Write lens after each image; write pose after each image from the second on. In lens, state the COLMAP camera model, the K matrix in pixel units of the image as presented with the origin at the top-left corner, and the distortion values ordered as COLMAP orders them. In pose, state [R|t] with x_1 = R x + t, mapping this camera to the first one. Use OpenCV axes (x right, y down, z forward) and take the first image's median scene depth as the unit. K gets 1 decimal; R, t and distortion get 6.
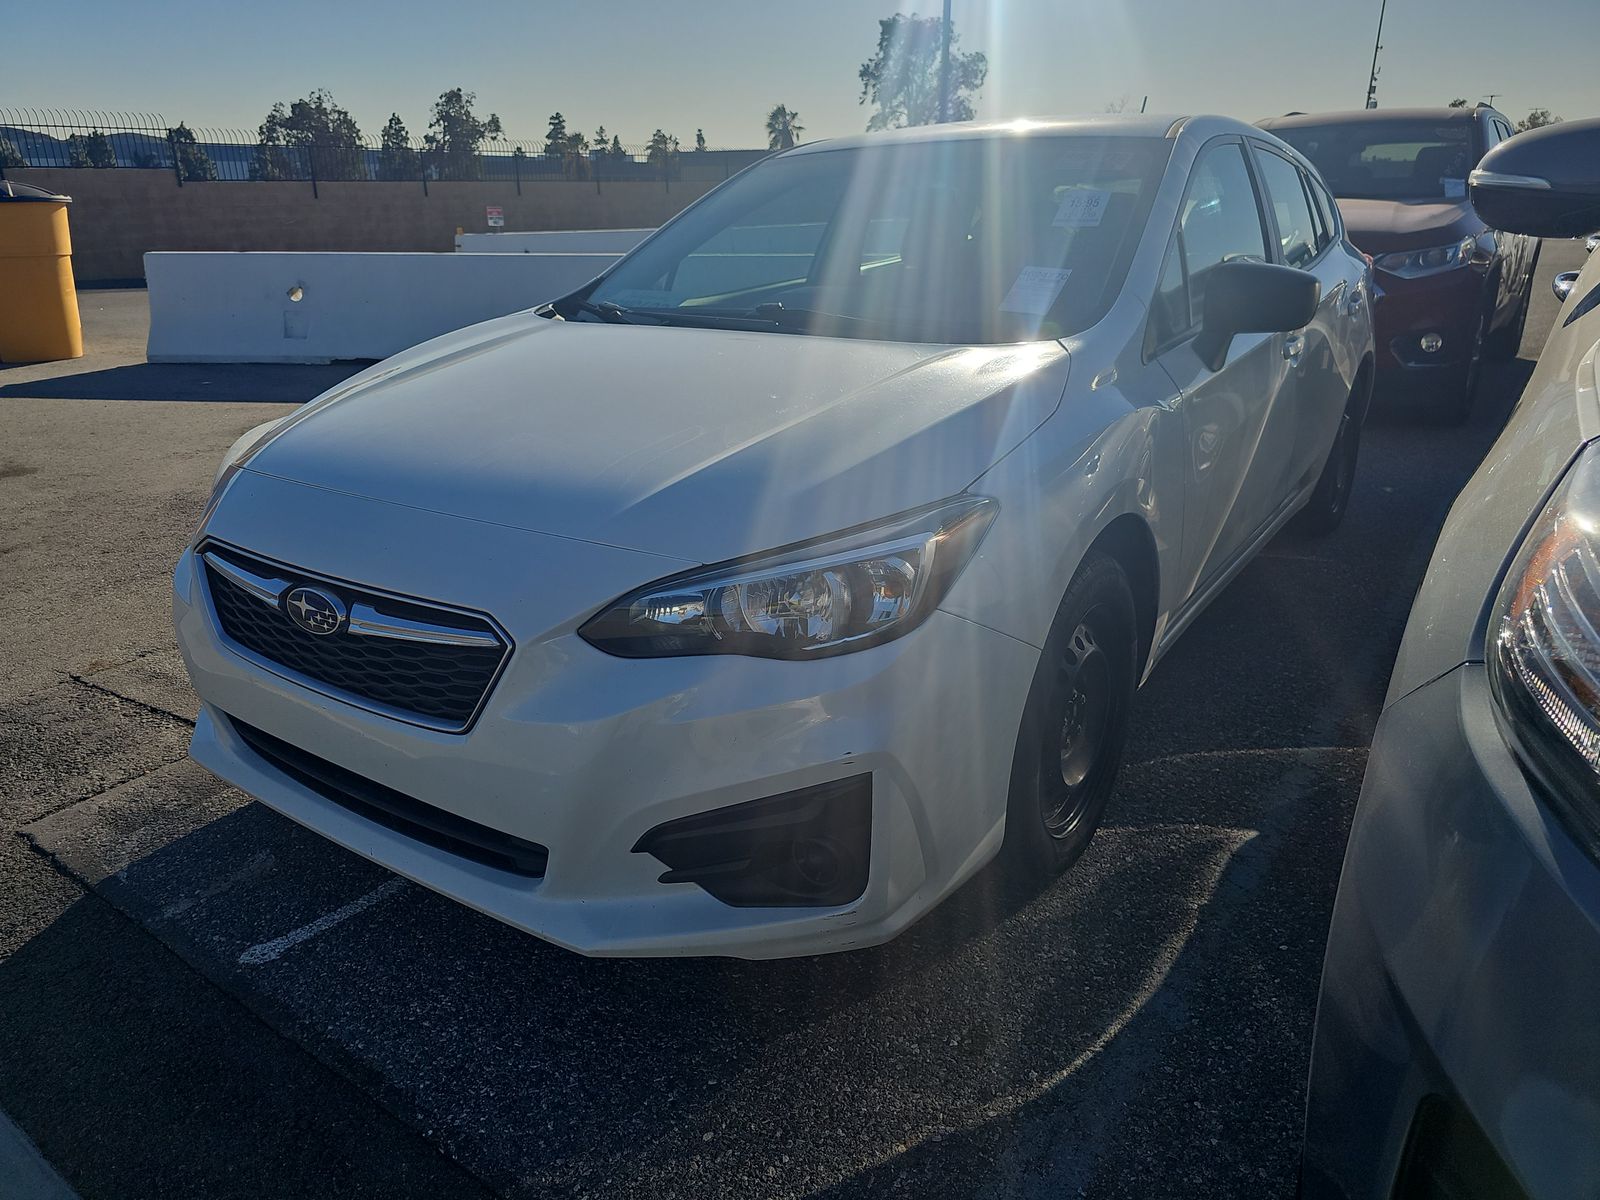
lens RADIAL K [[1084.0, 0, 800.0], [0, 1084.0, 600.0], [0, 0, 1]] dist [0.024562, -0.028358]
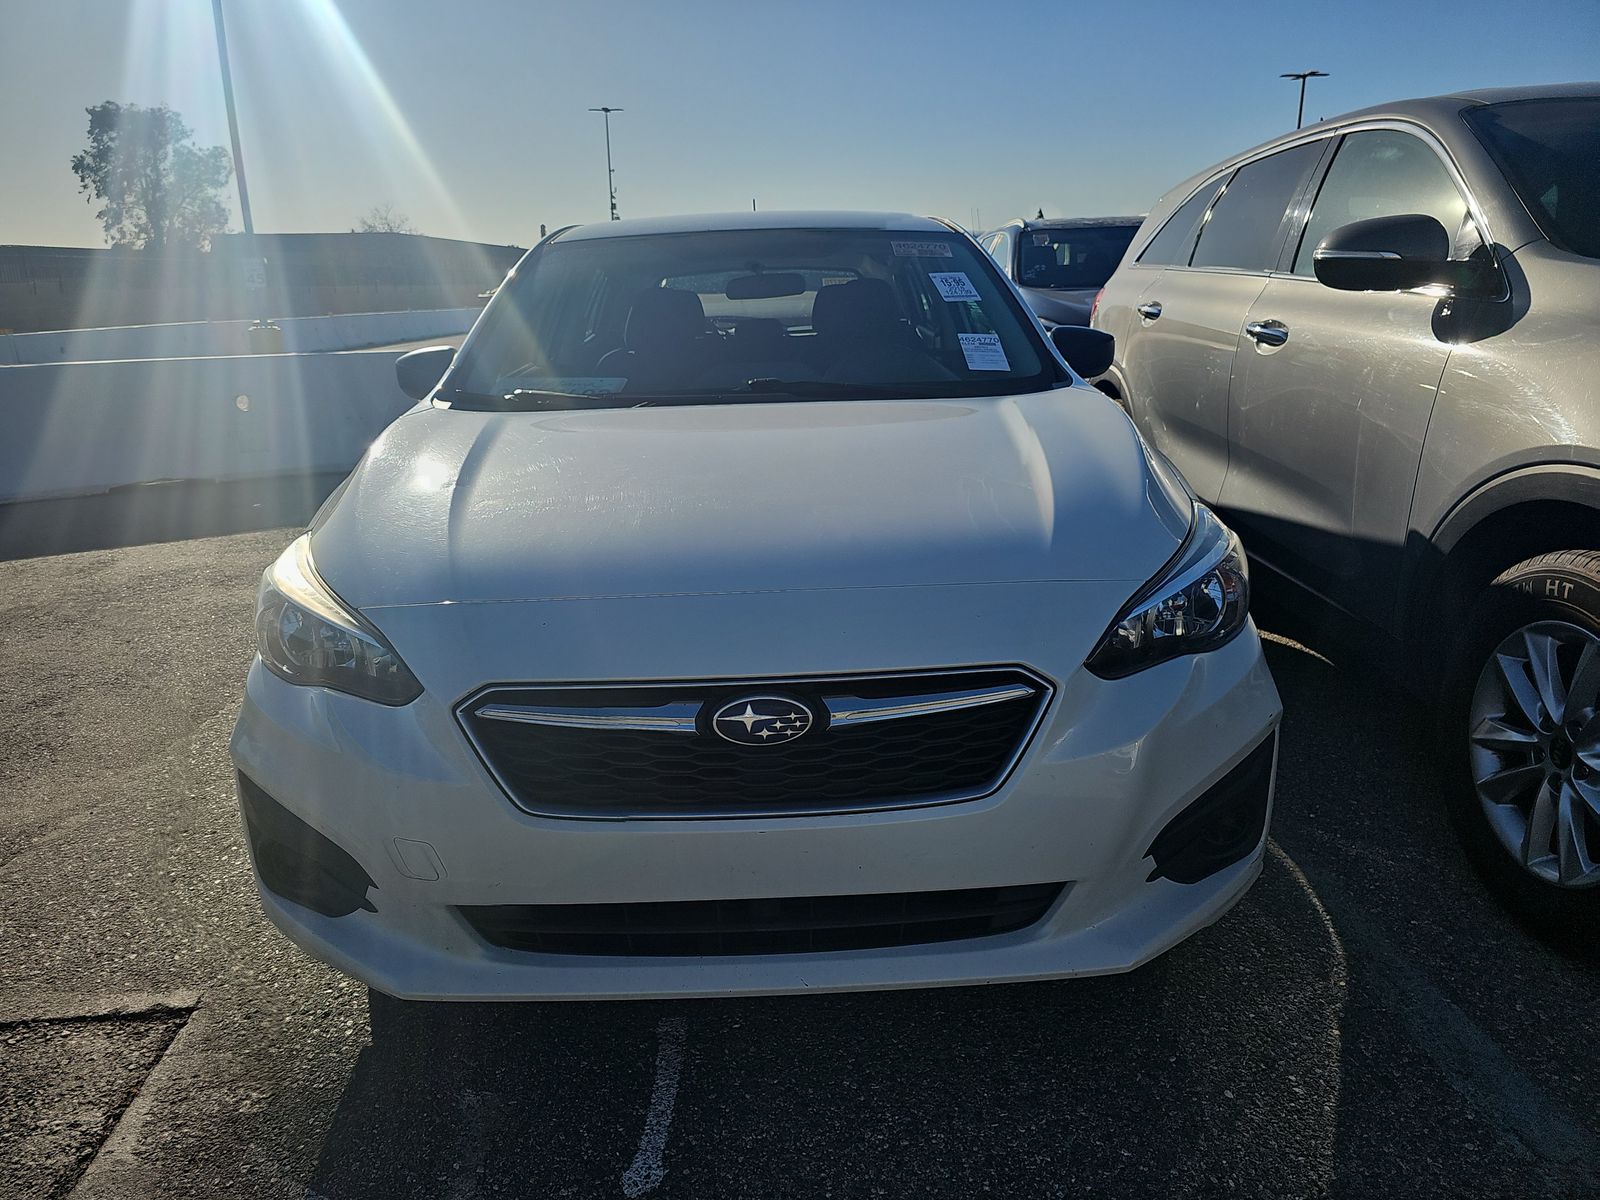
lens RADIAL K [[1084.0, 0, 800.0], [0, 1084.0, 600.0], [0, 0, 1]] dist [0.024562, -0.028358]
pose [[0.809477, -0.164118, 0.563748, -0.901290], [0.211543, 0.977179, -0.019275, -0.062172], [-0.547719, 0.134860, 0.825722, 0.240581]]
